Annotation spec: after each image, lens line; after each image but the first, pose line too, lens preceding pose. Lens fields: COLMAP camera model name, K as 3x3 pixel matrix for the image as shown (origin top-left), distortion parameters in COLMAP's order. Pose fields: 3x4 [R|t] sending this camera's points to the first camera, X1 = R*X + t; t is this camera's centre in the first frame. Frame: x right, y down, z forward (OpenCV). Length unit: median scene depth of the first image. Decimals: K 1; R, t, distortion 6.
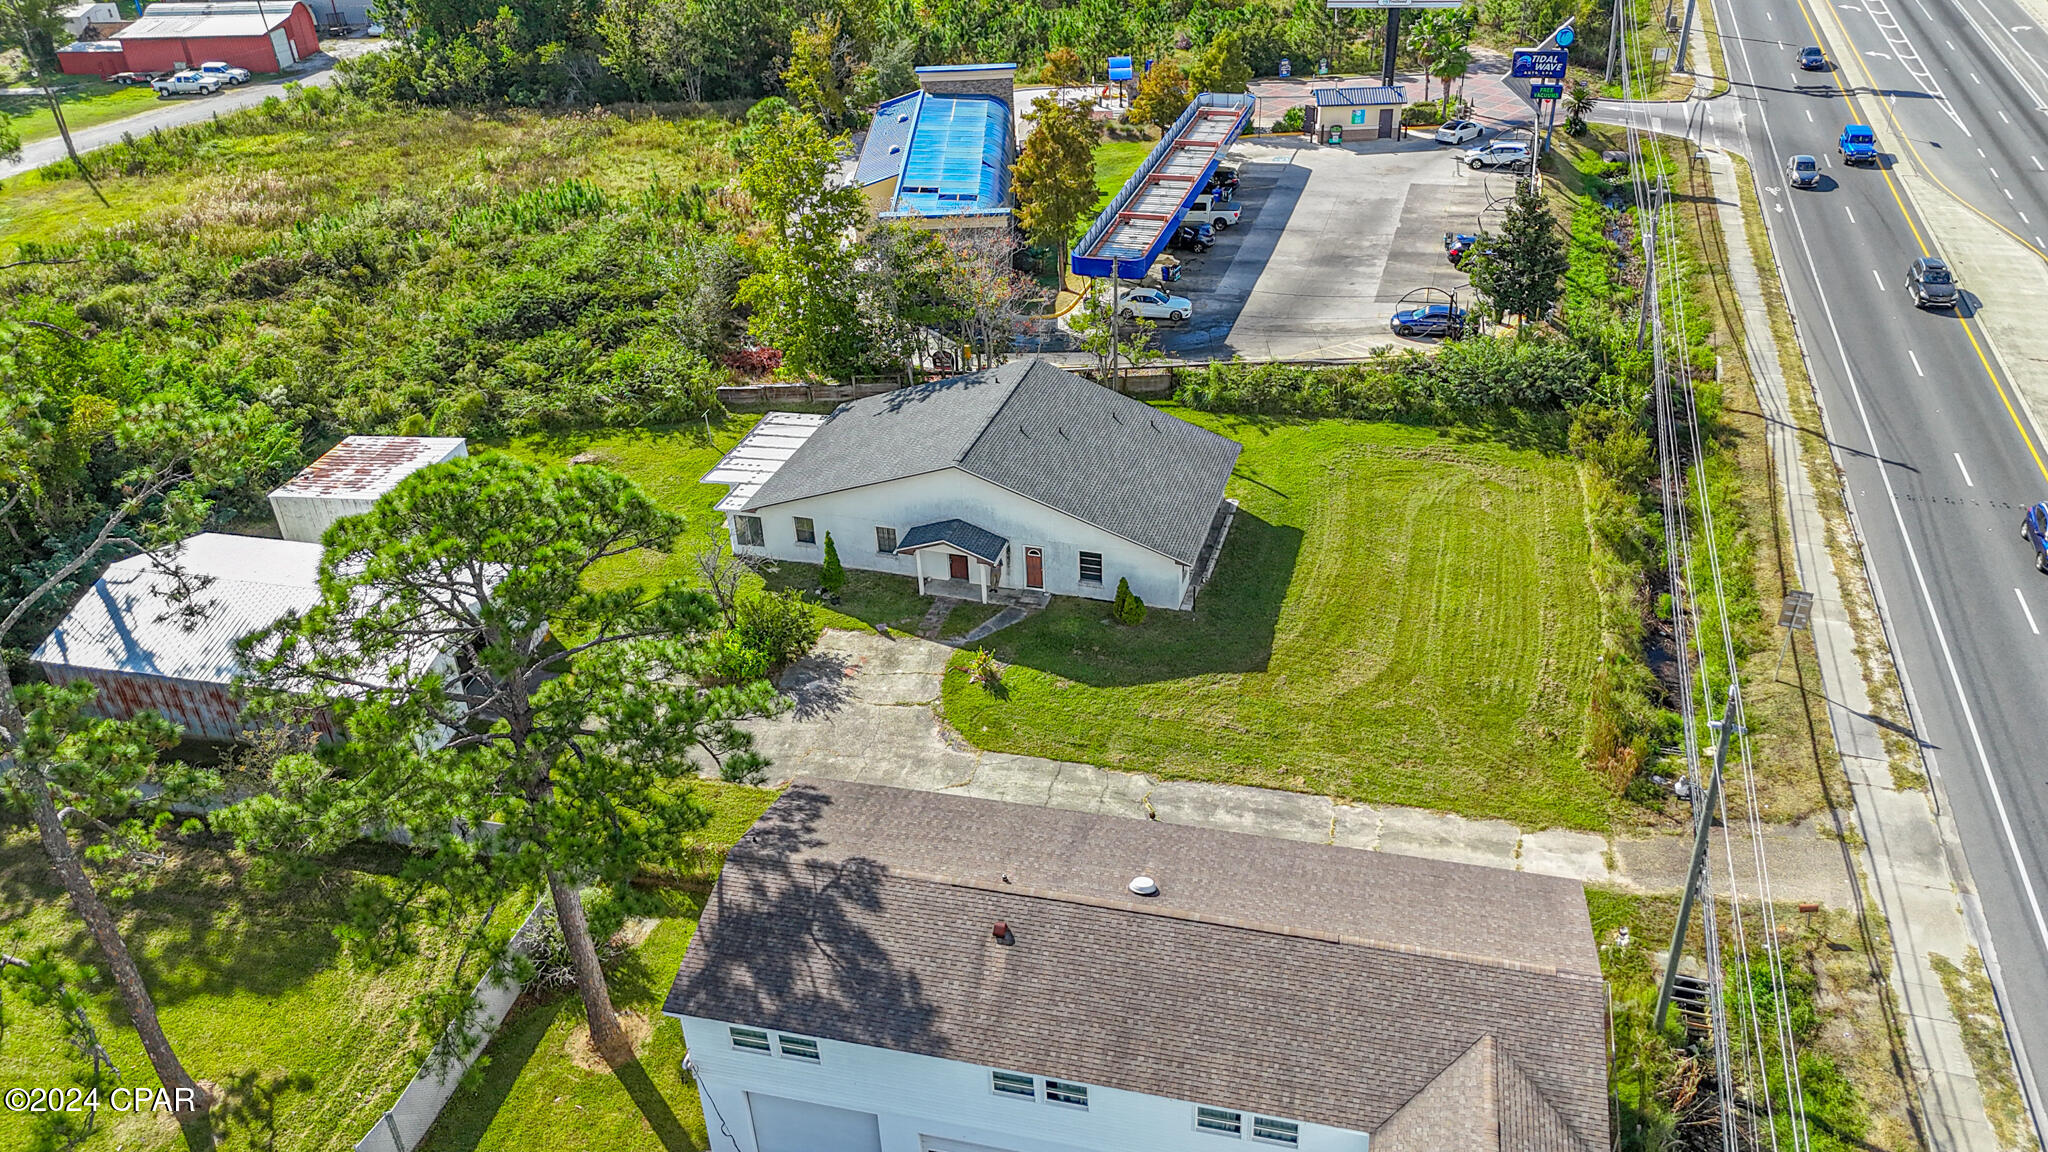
lens RADIAL K [[1508.9, 0, 1028.2], [0, 1508.9, 585.0], [0, 0, 1]] dist [0.074682, -0.078128]
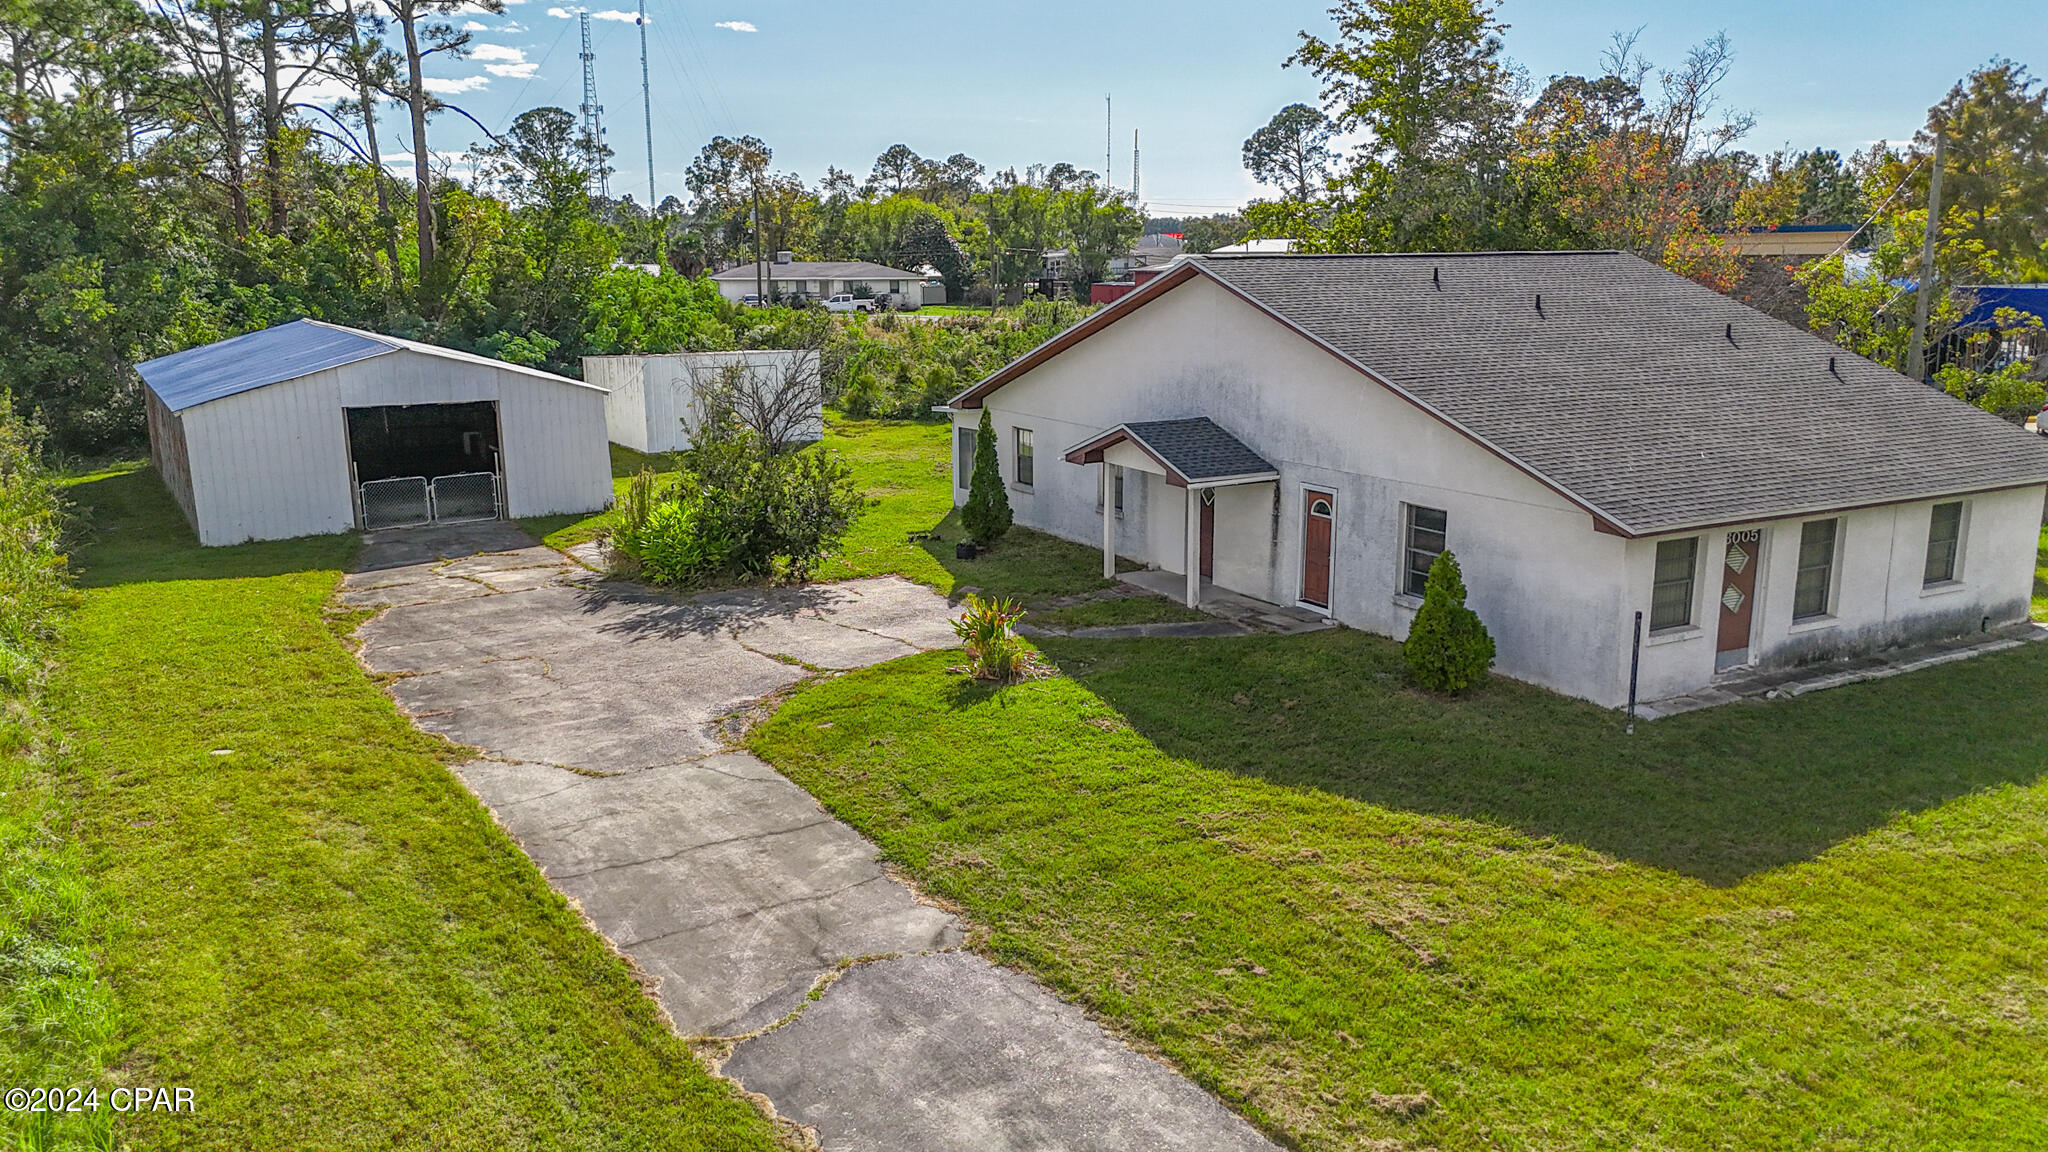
lens RADIAL K [[1508.9, 0, 1028.2], [0, 1508.9, 585.0], [0, 0, 1]] dist [0.074682, -0.078128]
pose [[0.720617, 0.183324, -0.668658, 0.222669], [-0.382604, 0.909420, -0.163002, 0.093884], [0.578208, 0.373293, 0.725484, 0.663700]]
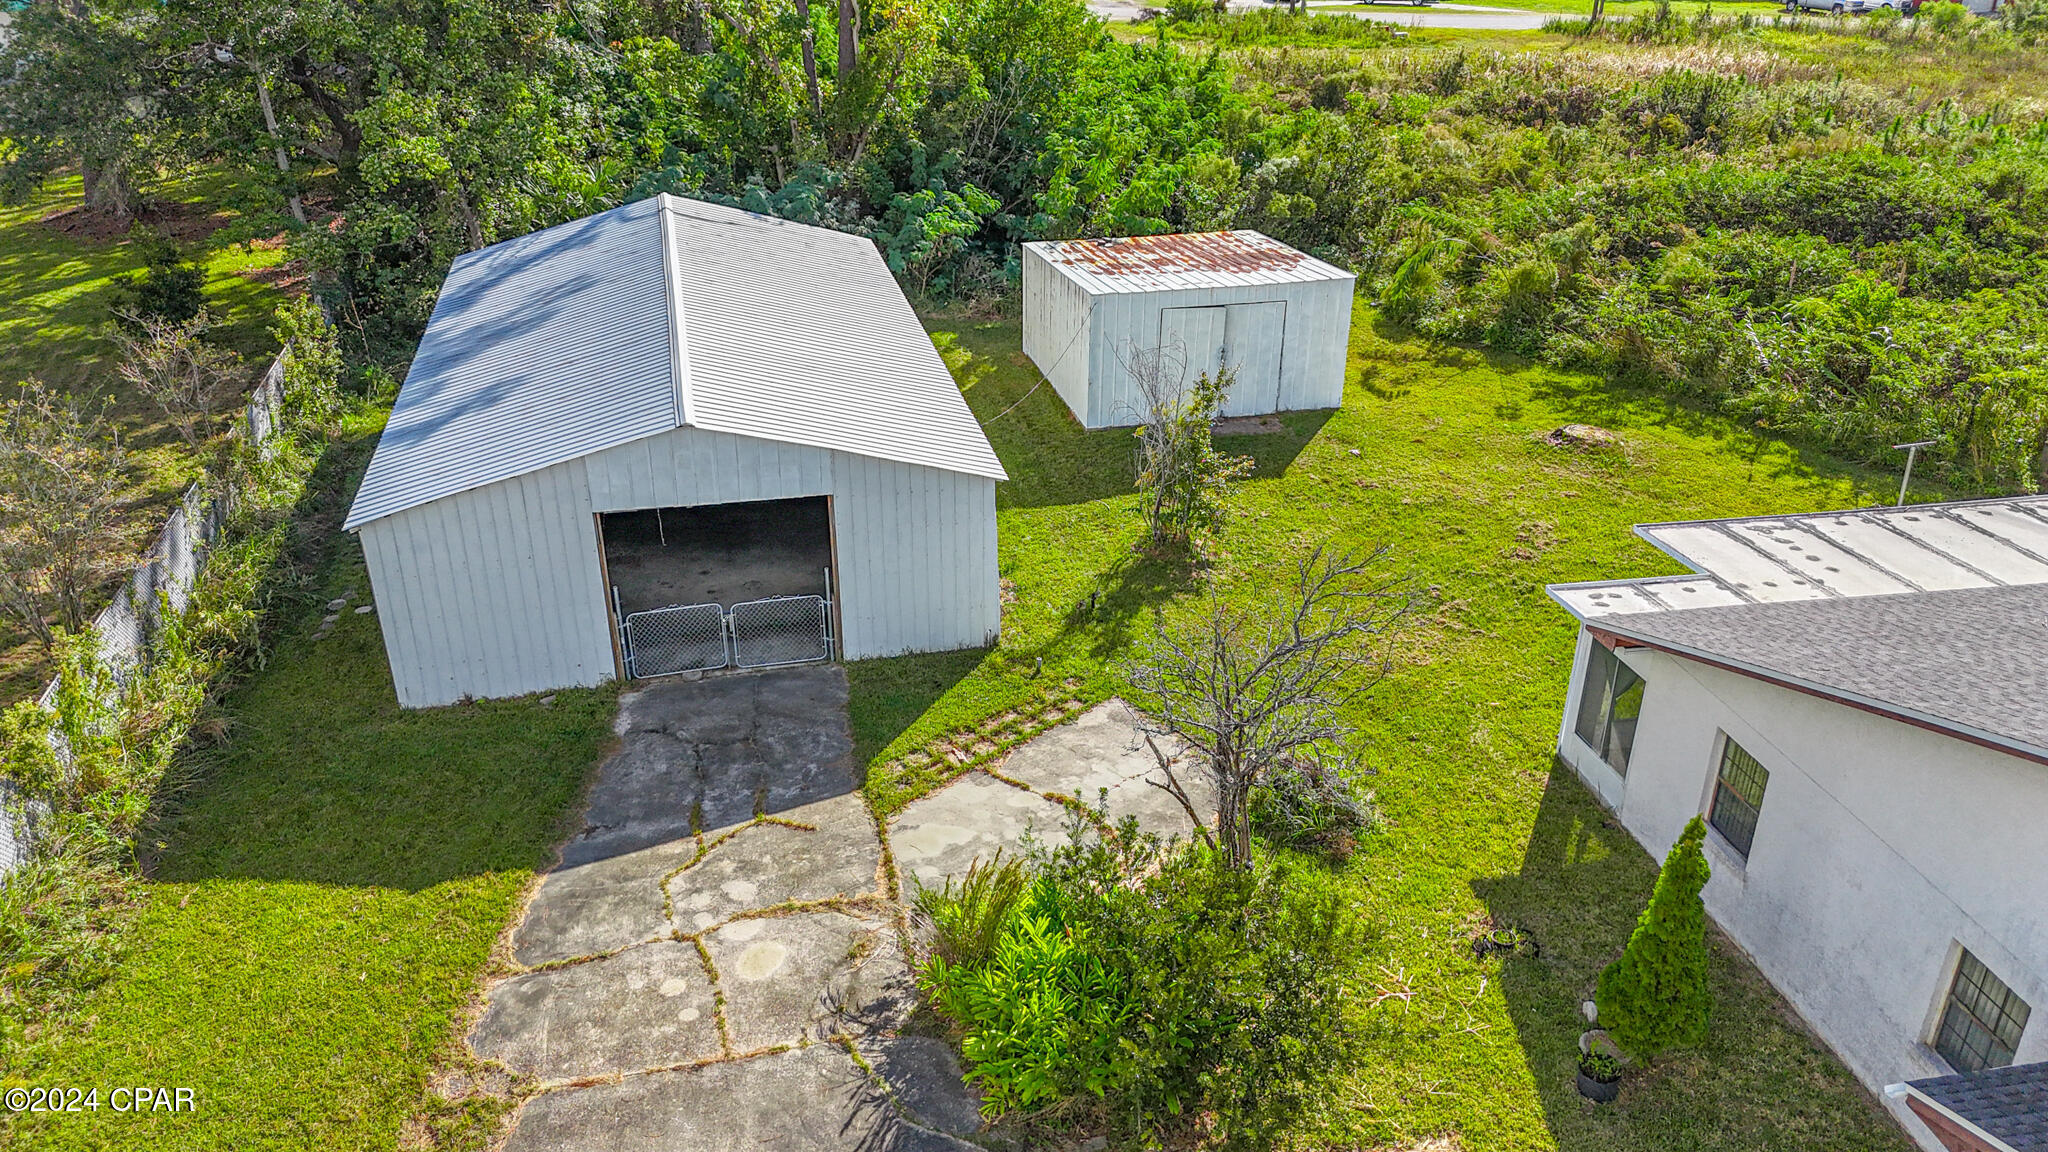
lens RADIAL K [[1508.9, 0, 1028.2], [0, 1508.9, 585.0], [0, 0, 1]] dist [0.074682, -0.078128]
pose [[0.453328, 0.425637, -0.783152, -0.010893], [-0.485332, 0.854824, 0.183656, -0.059321], [0.747628, 0.296833, 0.594090, 0.768986]]
